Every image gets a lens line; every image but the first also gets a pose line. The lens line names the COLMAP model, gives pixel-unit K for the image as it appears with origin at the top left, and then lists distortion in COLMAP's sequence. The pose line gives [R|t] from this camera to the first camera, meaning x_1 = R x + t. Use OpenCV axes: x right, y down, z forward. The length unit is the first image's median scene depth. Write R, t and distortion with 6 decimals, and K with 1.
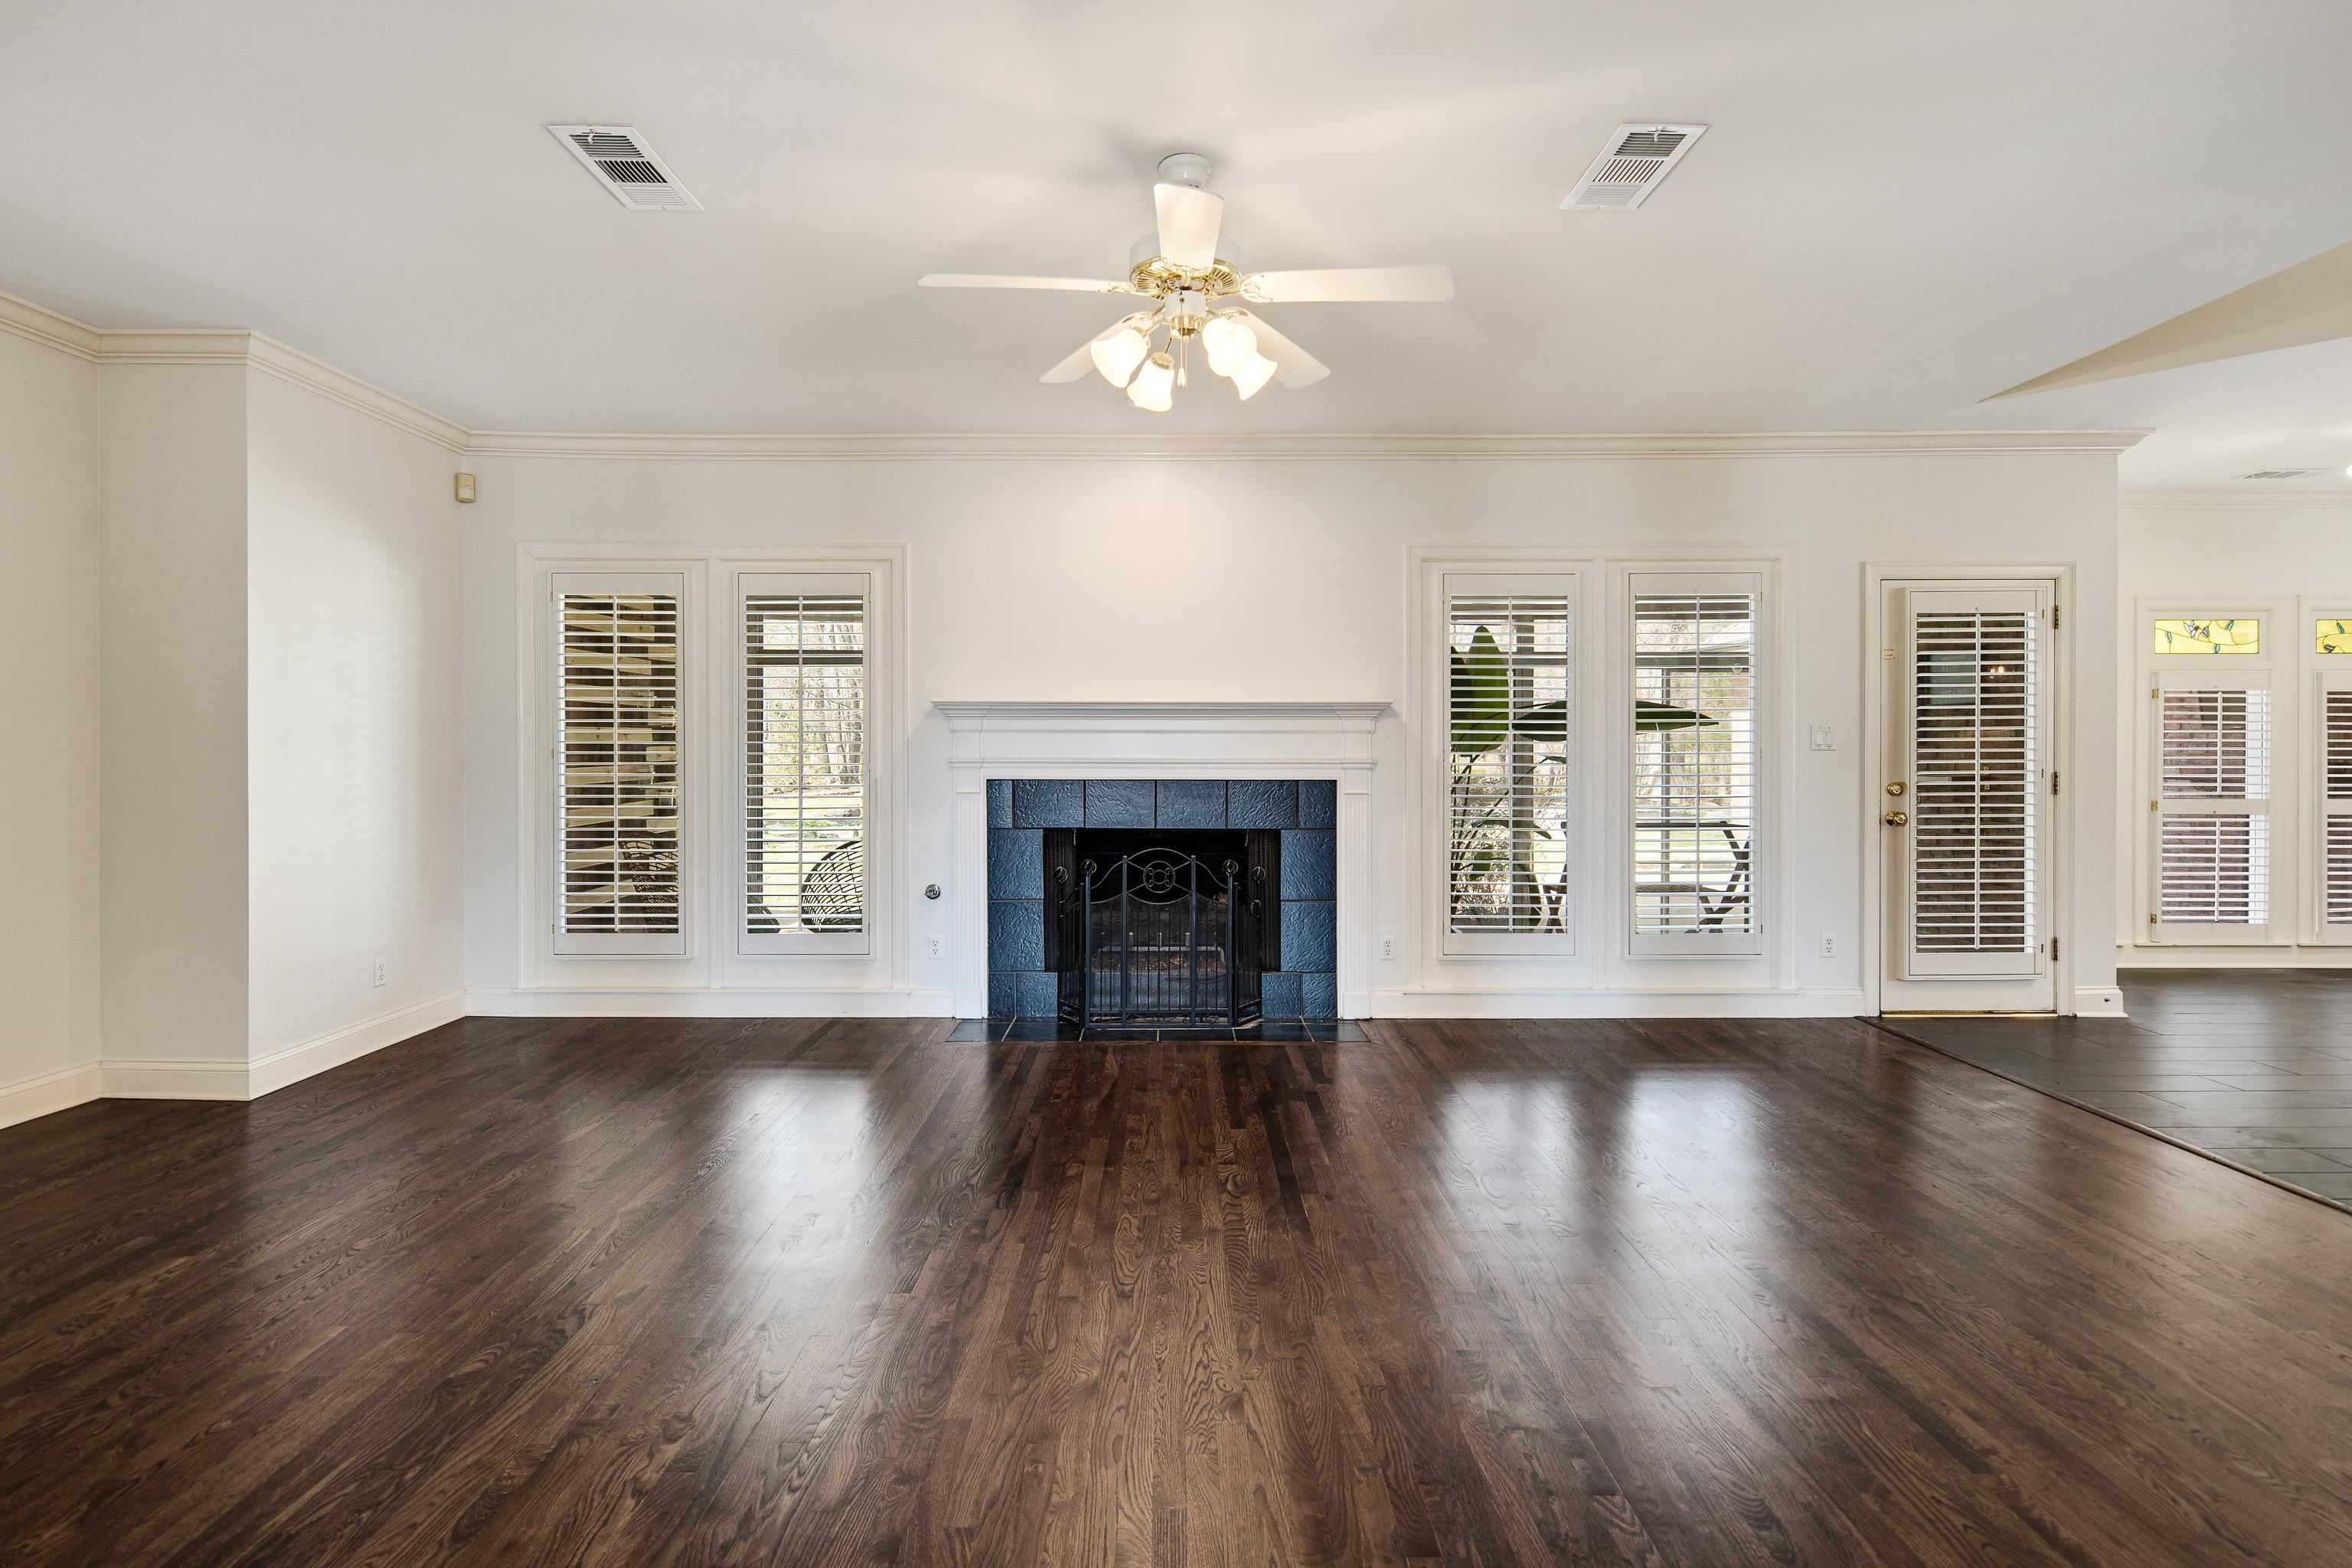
lens RADIAL K [[1146.2, 0, 1176.4], [0, 1146.2, 772.3], [0, 0, 1]] dist [0.002543, -0.002639]
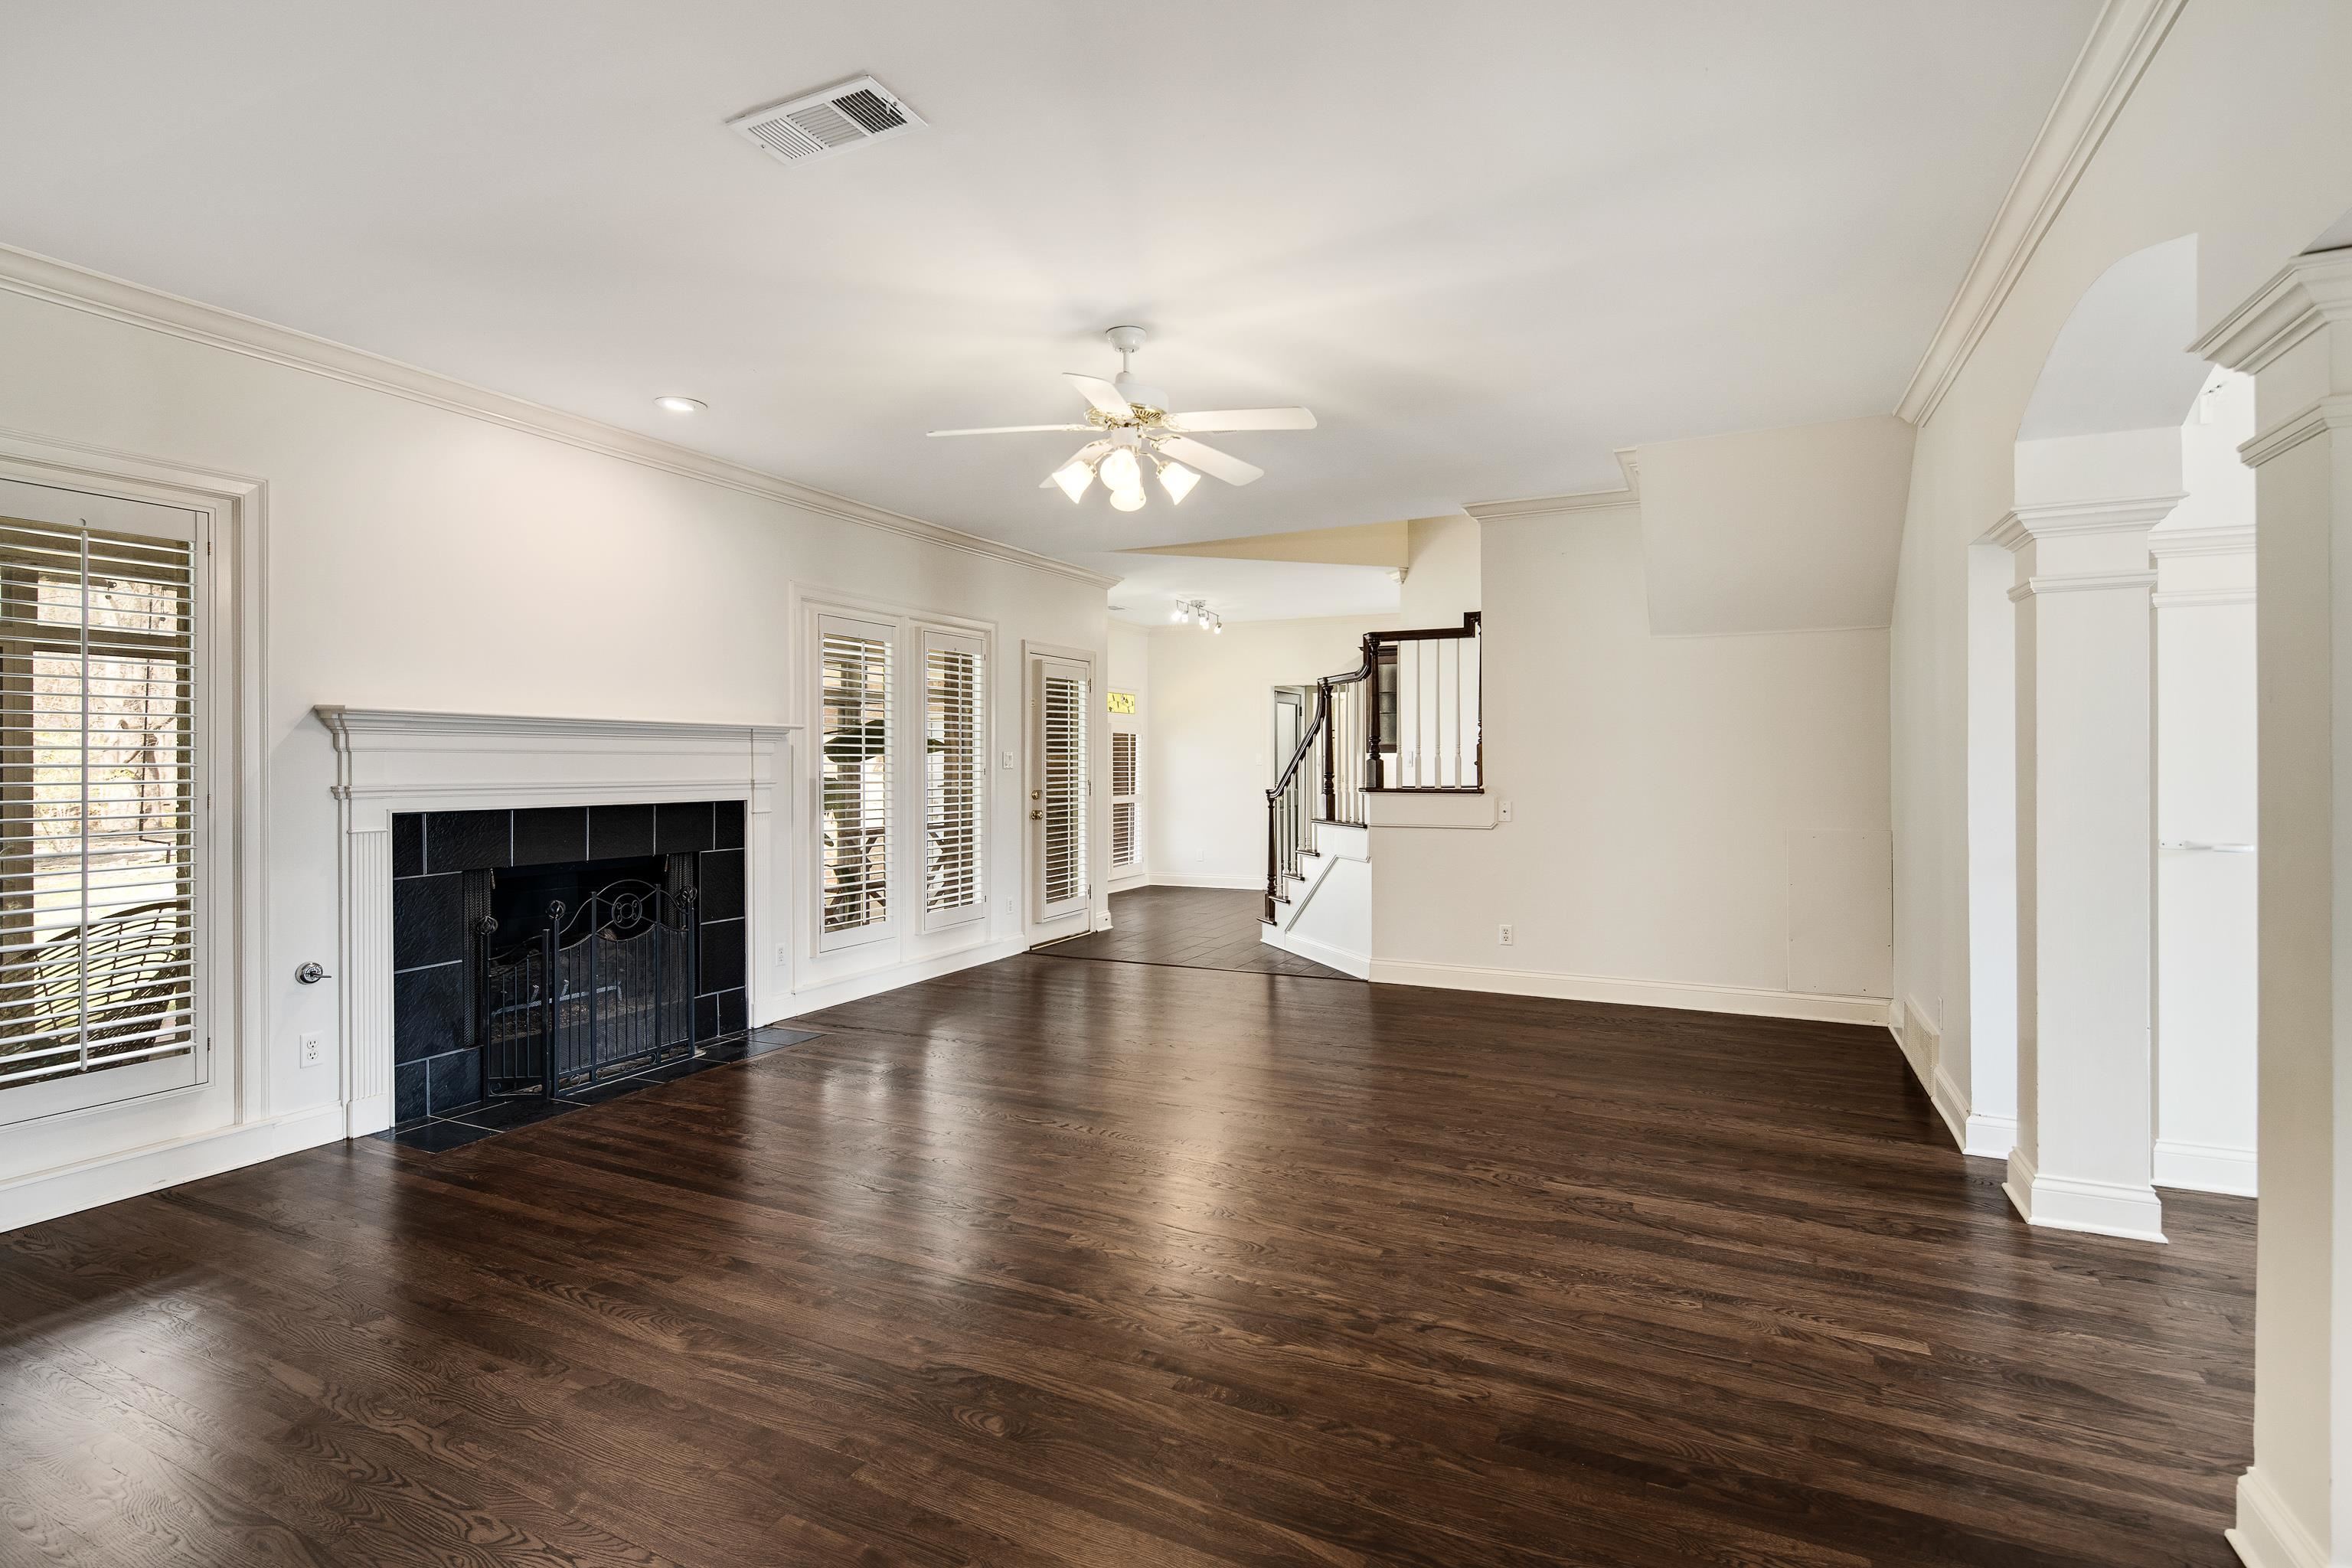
lens RADIAL K [[1146.2, 0, 1176.0], [0, 1146.2, 768.3], [0, 0, 1]] dist [0.002543, -0.002639]
pose [[0.427790, -0.005882, 0.903859, -0.630095], [0.029730, 0.999529, -0.007567, -0.002359], [-0.903389, 0.030109, 0.427764, 0.202775]]
